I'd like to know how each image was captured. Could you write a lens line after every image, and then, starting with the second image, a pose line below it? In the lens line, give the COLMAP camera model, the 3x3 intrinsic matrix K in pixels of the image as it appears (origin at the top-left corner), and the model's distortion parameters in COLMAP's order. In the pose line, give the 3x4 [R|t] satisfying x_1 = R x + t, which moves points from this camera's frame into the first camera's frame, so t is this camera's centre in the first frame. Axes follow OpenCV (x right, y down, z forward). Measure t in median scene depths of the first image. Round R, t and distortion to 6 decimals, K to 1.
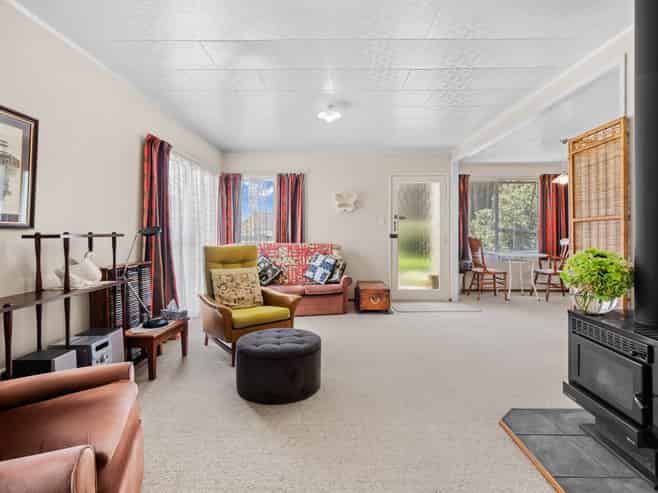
lens RADIAL K [[348.4, 0, 329.0], [0, 348.4, 246.5], [0, 0, 1]] dist [0.000599, -0.000106]
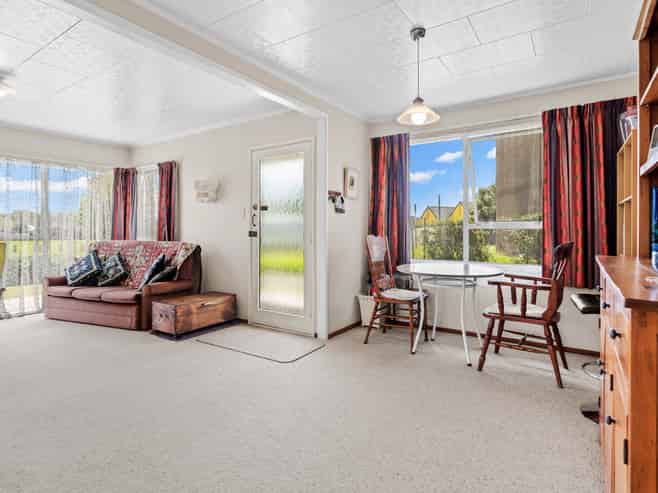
lens RADIAL K [[360.8, 0, 329.0], [0, 360.8, 246.5], [0, 0, 1]] dist [-0.001728, -0.000246]
pose [[0.833276, 0.027737, -0.552162, 0.731700], [-0.025792, 0.999604, 0.011291, -0.016844], [0.552256, 0.004833, 0.833661, 0.469693]]
